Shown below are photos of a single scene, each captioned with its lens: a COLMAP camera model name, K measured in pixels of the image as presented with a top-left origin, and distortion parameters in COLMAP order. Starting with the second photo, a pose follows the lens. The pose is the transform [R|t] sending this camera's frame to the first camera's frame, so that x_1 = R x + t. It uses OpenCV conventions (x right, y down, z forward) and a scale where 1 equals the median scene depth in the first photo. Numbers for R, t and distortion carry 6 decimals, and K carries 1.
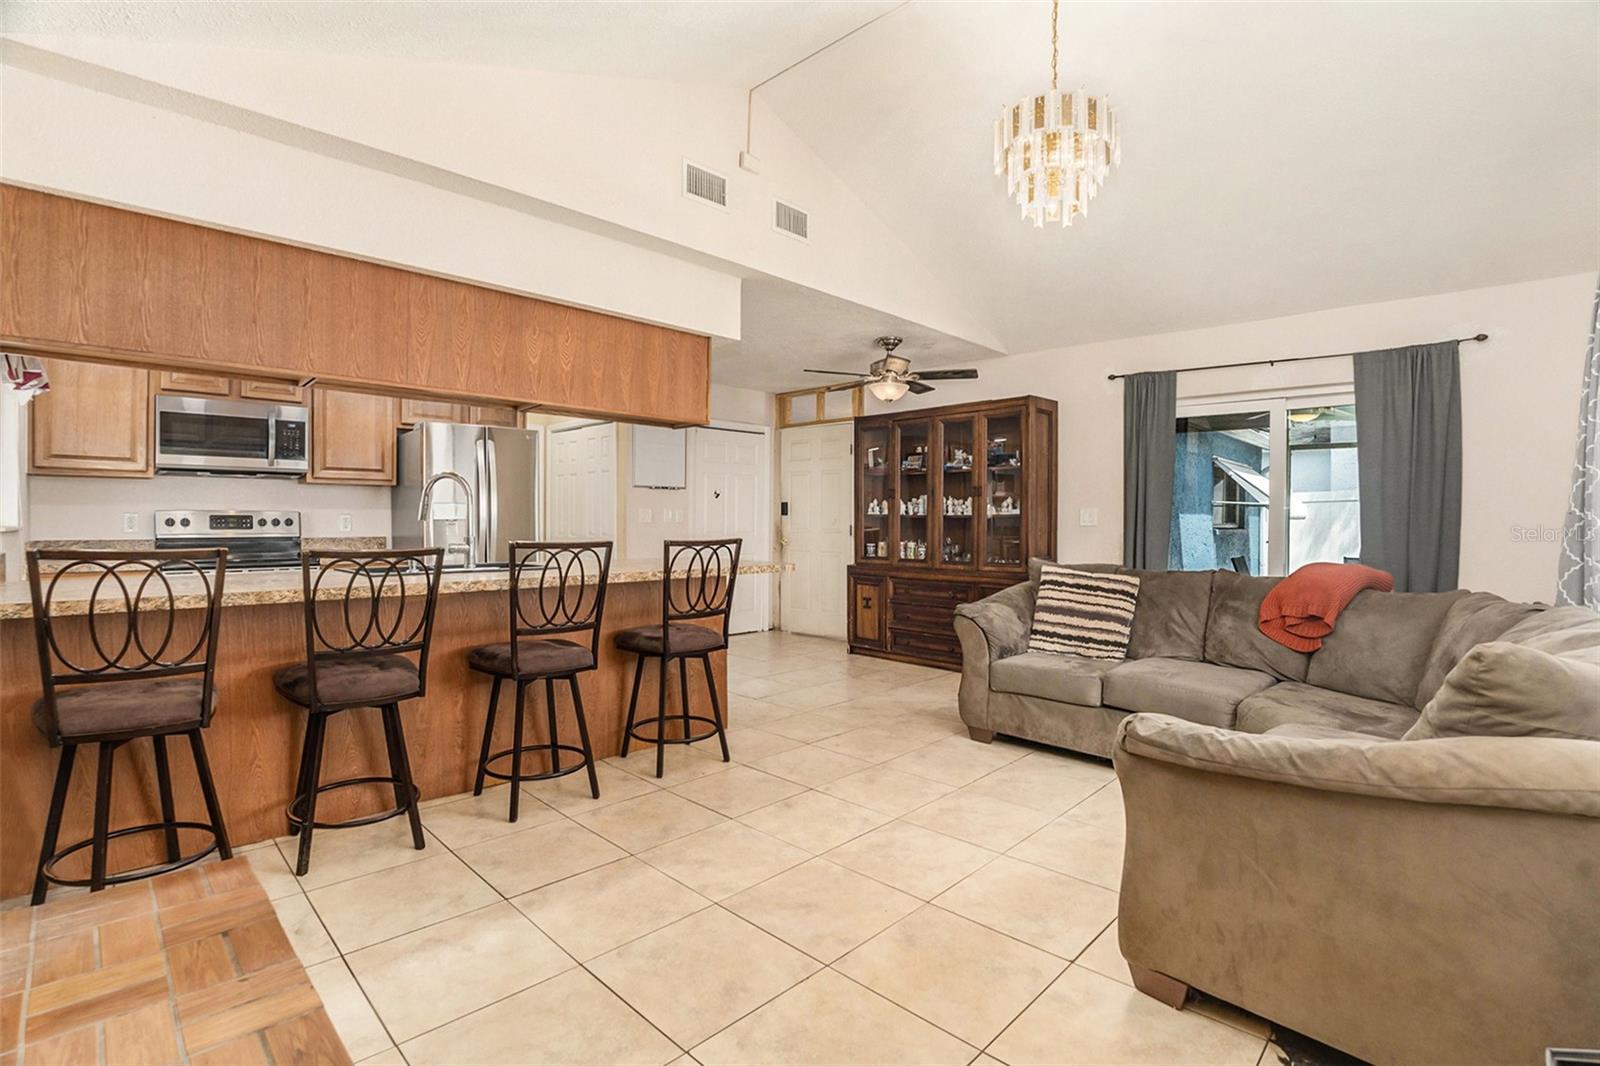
lens RADIAL K [[741.1, 0, 785.1], [0, 741.1, 508.8], [0, 0, 1]] dist [-0.052788, 0.005793]
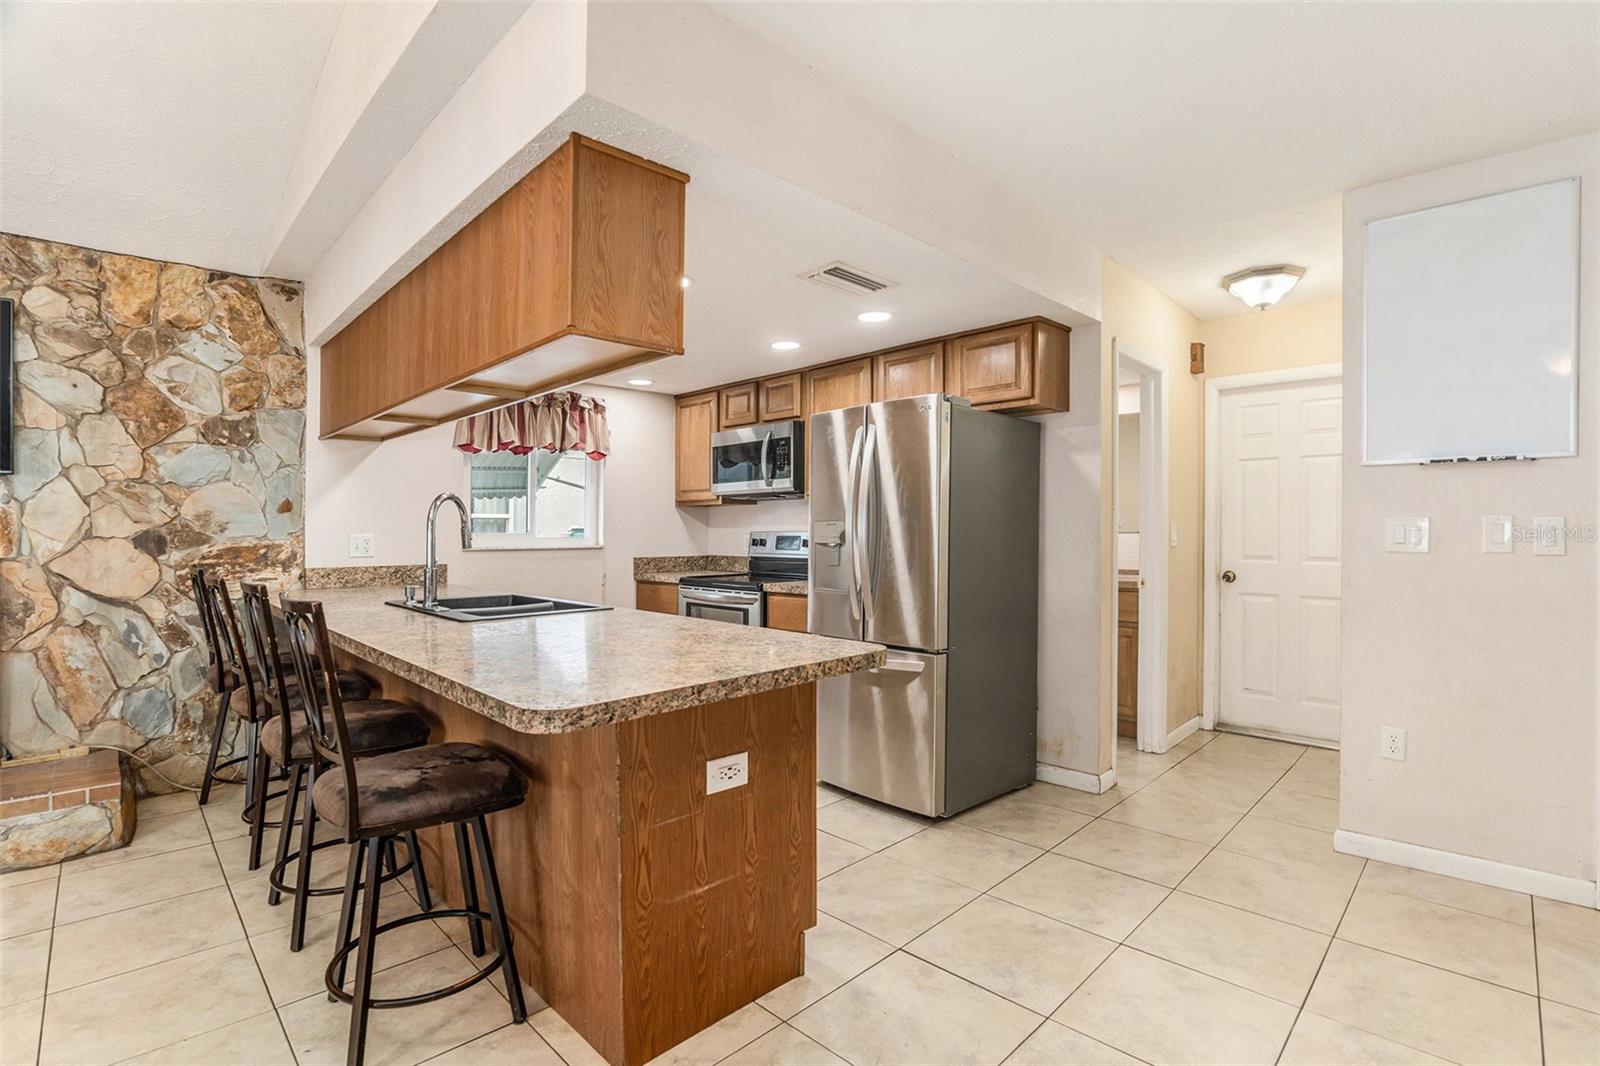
lens RADIAL K [[741.1, 0, 791.5], [0, 741.1, 506.0], [0, 0, 1]] dist [-0.052788, 0.005793]
pose [[-0.013173, -0.038195, -0.999183, 0.306380], [0.022703, 0.999001, -0.038488, 0.006701], [0.999655, -0.023191, -0.012293, 1.066464]]
